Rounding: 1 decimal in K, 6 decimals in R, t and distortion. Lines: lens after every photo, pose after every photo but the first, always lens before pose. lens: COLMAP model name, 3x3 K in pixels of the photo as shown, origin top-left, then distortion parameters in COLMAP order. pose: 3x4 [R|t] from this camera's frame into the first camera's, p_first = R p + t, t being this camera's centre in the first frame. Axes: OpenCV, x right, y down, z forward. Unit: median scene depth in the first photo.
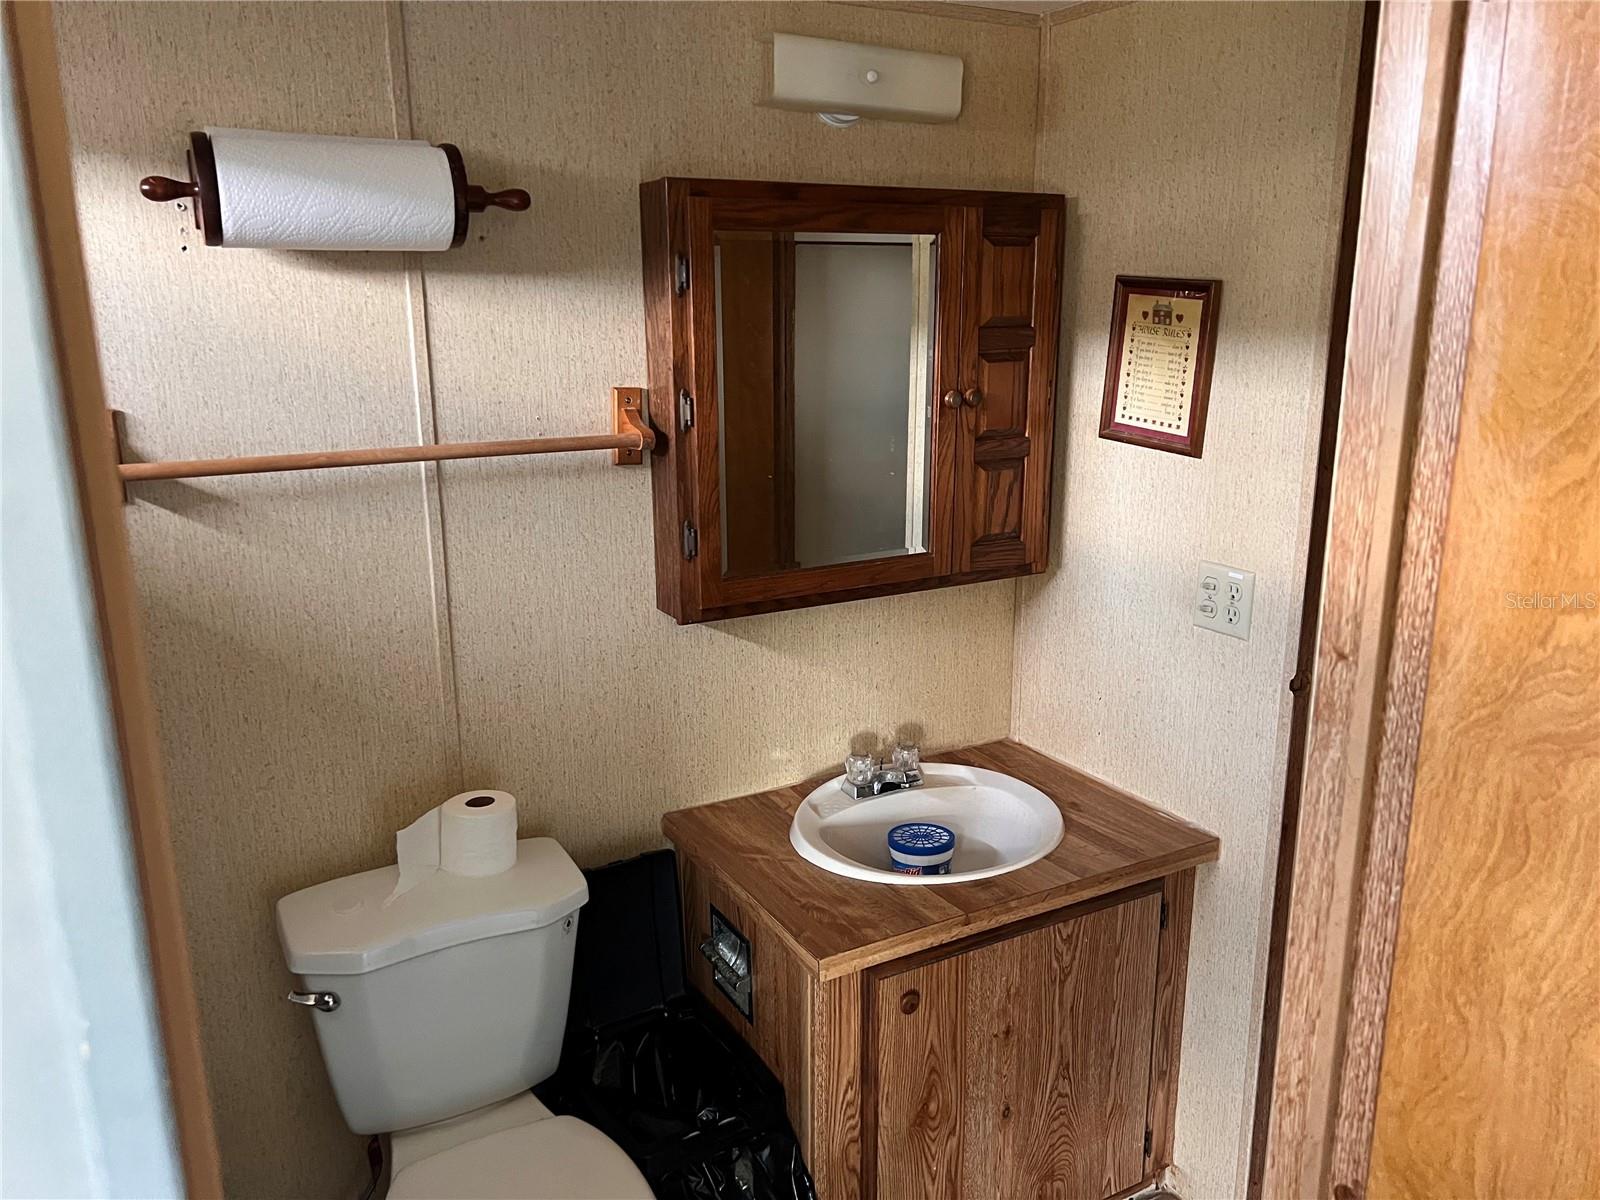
lens RADIAL K [[1201.9, 0, 800.1], [0, 1201.9, 598.8], [0, 0, 1]] dist [0.068831, -0.054531]
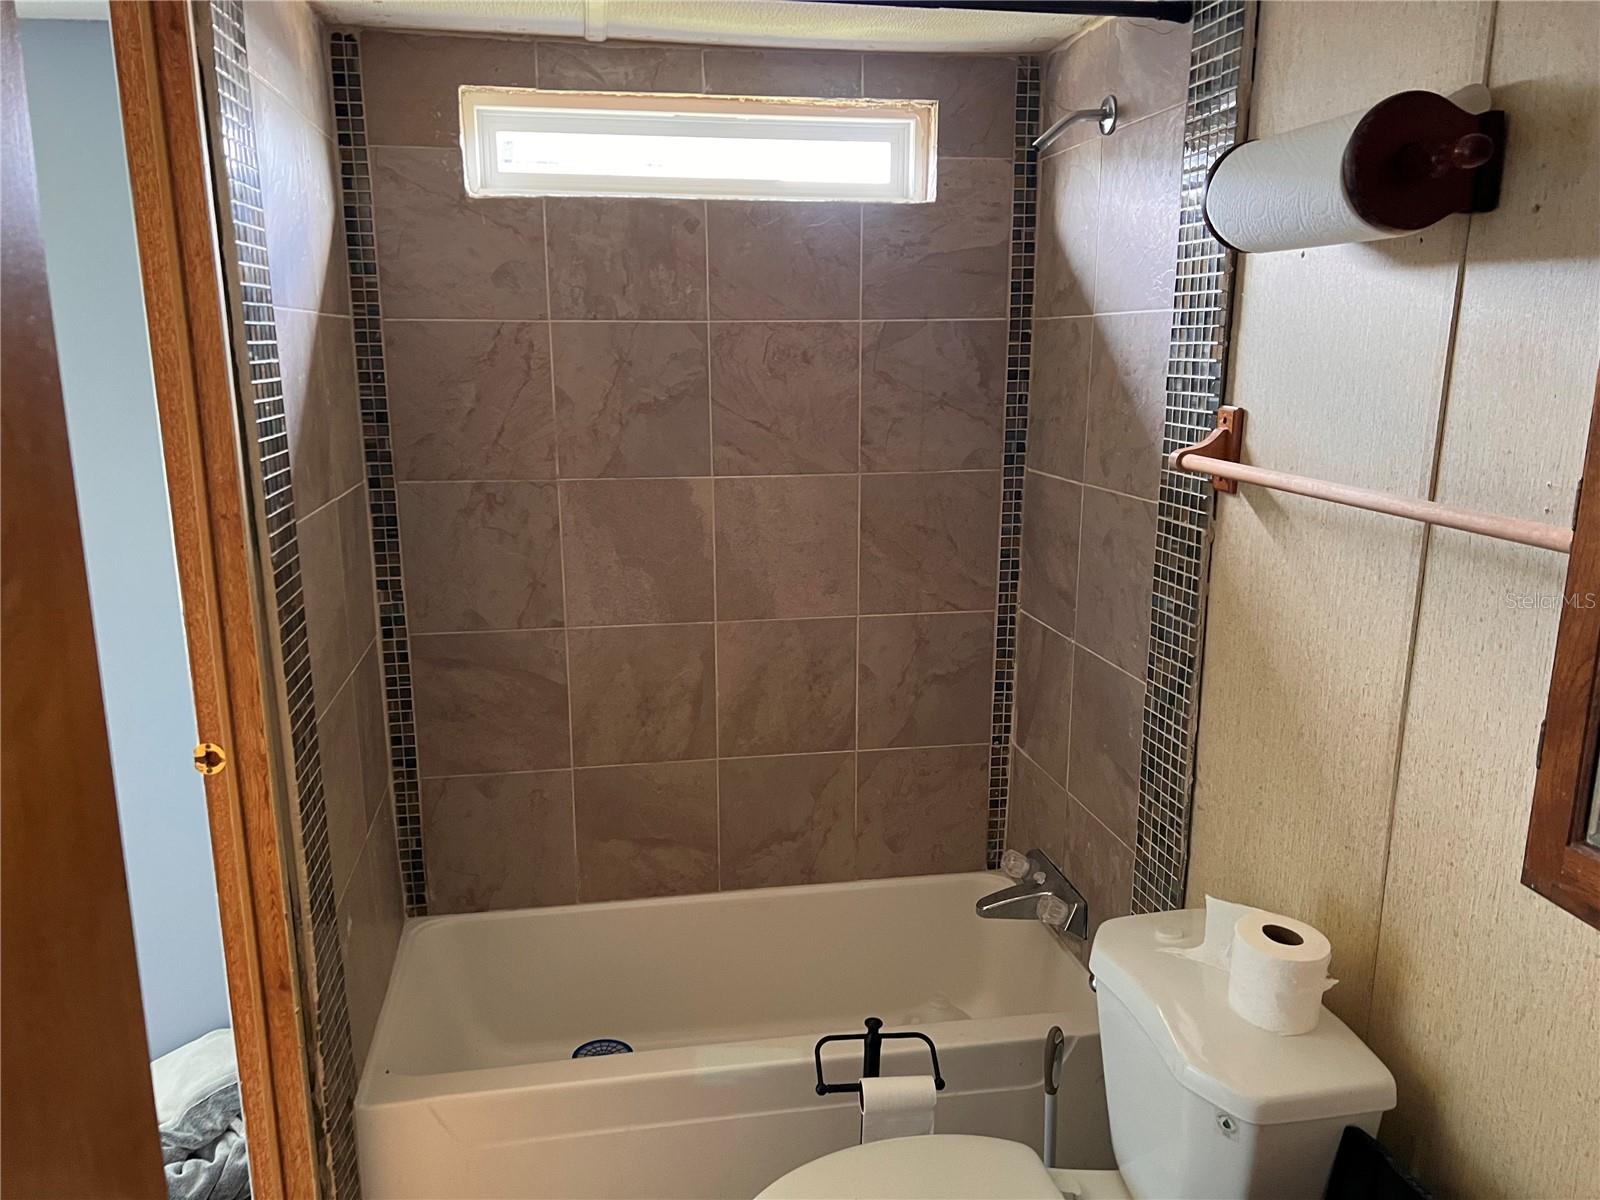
lens RADIAL K [[1201.9, 0, 800.5], [0, 1201.9, 600.9], [0, 0, 1]] dist [0.068831, -0.054531]
pose [[-0.322637, 0.216950, -0.921324, 0.529917], [-0.228012, 0.926898, 0.298110, -0.203032], [0.918649, 0.306255, -0.249584, 0.853126]]
